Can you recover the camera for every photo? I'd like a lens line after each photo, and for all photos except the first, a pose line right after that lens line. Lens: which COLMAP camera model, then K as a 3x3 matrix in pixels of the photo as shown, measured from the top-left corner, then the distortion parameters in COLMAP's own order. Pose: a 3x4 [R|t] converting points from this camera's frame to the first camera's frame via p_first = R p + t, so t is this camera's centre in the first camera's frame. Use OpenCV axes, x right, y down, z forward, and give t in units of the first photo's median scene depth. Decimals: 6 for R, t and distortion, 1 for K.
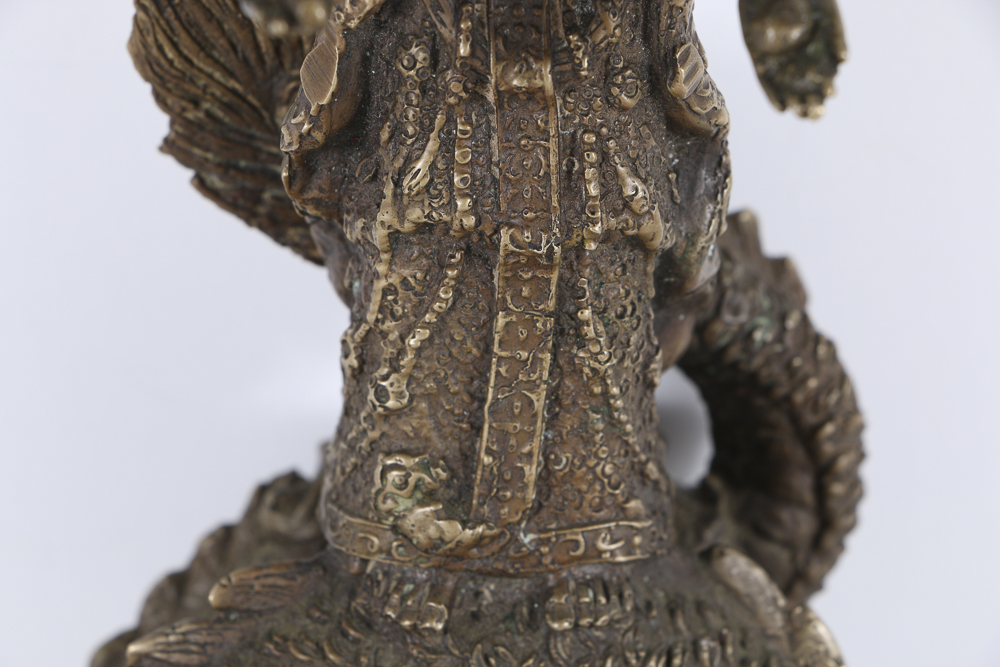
lens RADIAL K [[5166.4, 0, 504.7], [0, 5166.4, 341.1], [0, 0, 1]] dist [0.376670, 0.000000]
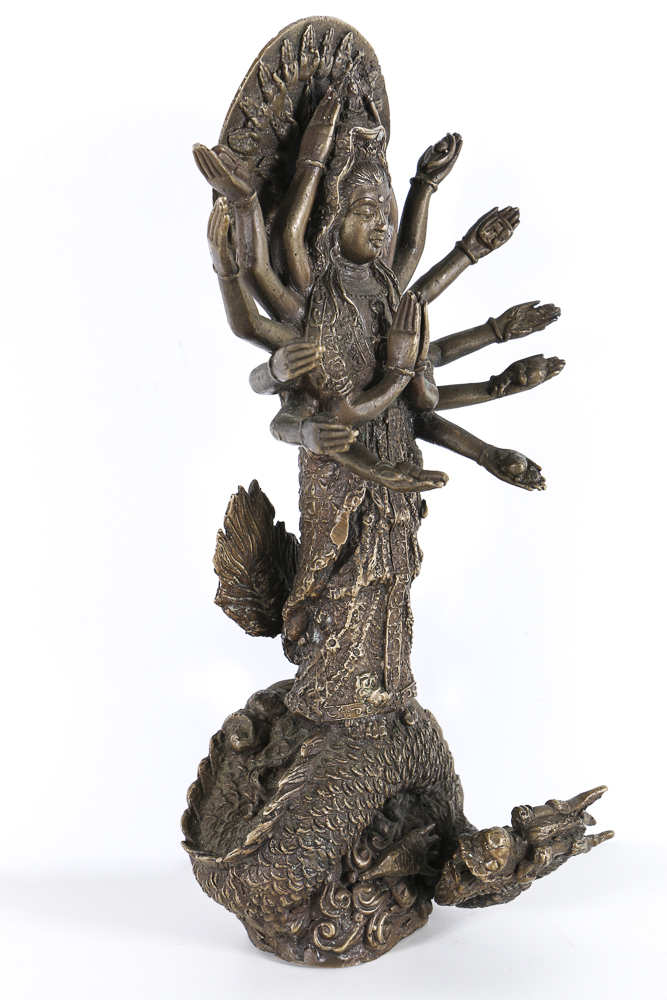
lens RADIAL K [[2127.8, 0, 332.8], [0, 2127.8, 495.4], [0, 0, 1]] dist [0.106465, 0.000000]
pose [[0.682346, -0.176442, 0.709417, -0.795625], [0.316661, 0.946004, -0.069294, 0.005703], [-0.658886, 0.271927, 0.701374, 0.202208]]
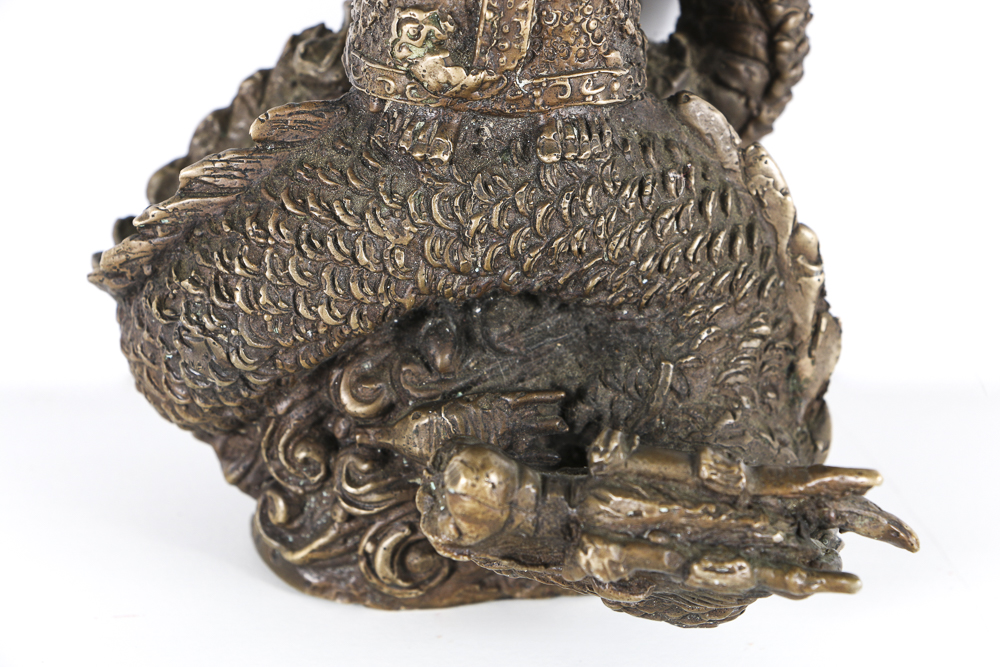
lens RADIAL K [[4137.7, 0, 497.4], [0, 4137.7, 335.2], [0, 0, 1]] dist [0.331215, 0.000000]
pose [[0.999918, 0.012063, 0.004232, -0.004453], [-0.012402, 0.995657, 0.092268, 0.008473], [-0.003101, -0.092313, 0.995725, 0.063040]]
